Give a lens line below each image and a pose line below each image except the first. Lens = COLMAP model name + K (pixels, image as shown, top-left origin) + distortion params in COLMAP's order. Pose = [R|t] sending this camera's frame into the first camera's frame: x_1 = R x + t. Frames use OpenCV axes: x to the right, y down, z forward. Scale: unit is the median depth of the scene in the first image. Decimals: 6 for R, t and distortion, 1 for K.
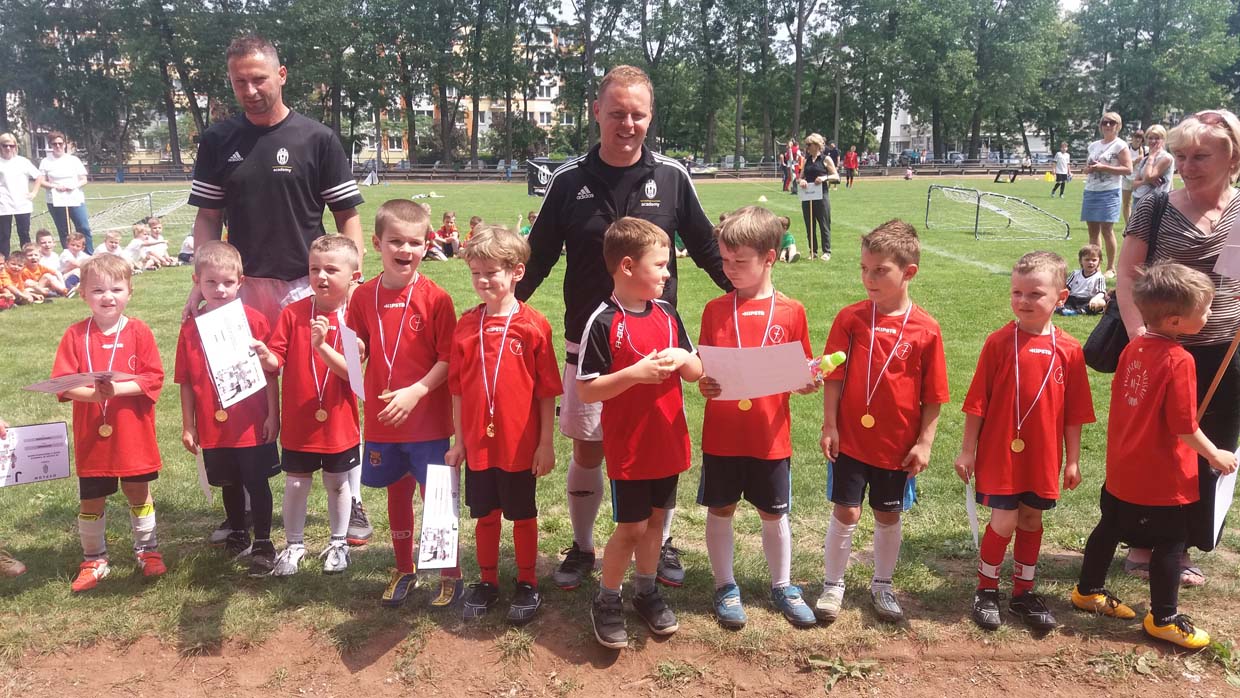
lens RADIAL K [[1019.5, 0, 620.7], [0, 1019.5, 365.1], [0, 0, 1]] dist [0.036460, -0.072108]
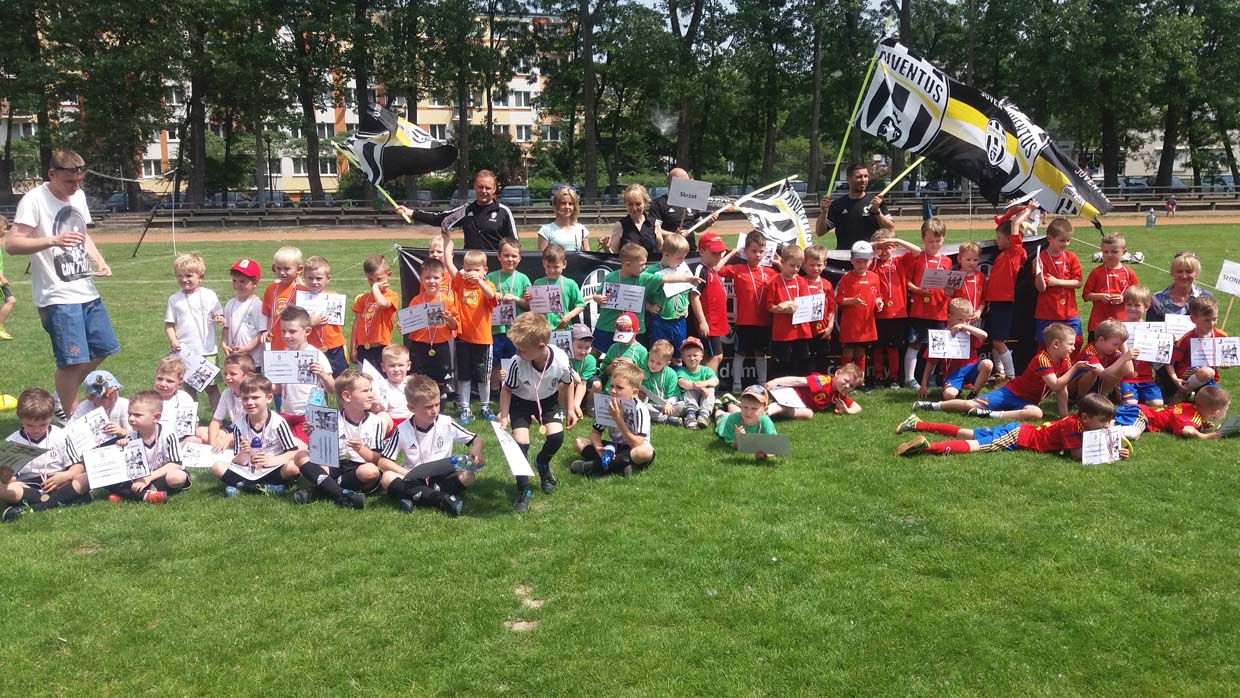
lens RADIAL K [[1019.5, 0, 620.7], [0, 1019.5, 365.1], [0, 0, 1]] dist [0.036460, -0.072108]
pose [[0.999848, -0.010226, 0.014087, -0.015351], [0.010499, 0.999756, -0.019426, -0.059900], [-0.013885, 0.019571, 0.999712, 0.274032]]
